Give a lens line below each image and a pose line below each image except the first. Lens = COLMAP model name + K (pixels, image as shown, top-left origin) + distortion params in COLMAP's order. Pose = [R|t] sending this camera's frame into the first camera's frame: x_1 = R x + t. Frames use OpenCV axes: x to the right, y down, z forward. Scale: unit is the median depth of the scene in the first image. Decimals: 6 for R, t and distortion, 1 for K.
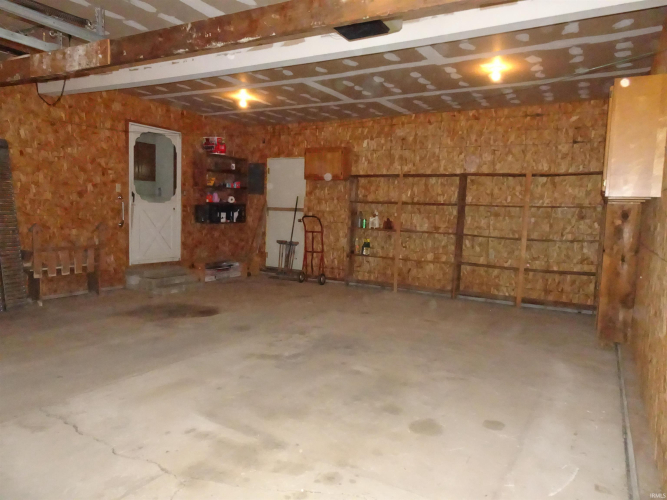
lens RADIAL K [[474.3, 0, 334.9], [0, 474.3, 251.1], [0, 0, 1]] dist [0.007111, 0.000402]
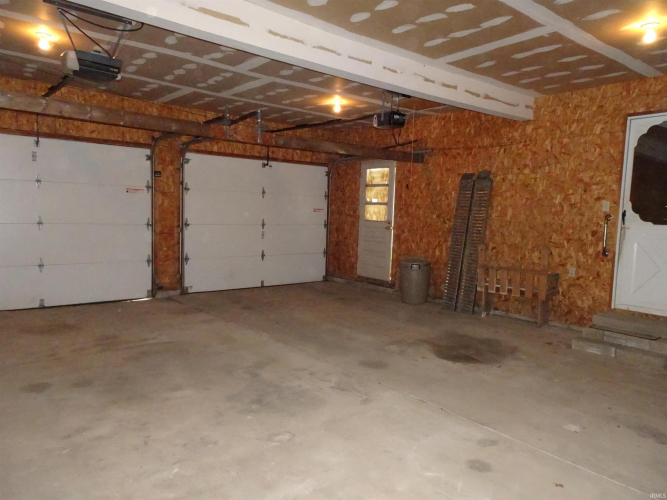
lens RADIAL K [[474.3, 0, 335.1], [0, 474.3, 250.3], [0, 0, 1]] dist [0.007111, 0.000402]
pose [[-0.359736, 0.029316, -0.932593, 0.462871], [-0.121337, 0.989549, 0.077910, -0.072287], [0.925131, 0.141185, -0.352419, 0.924852]]
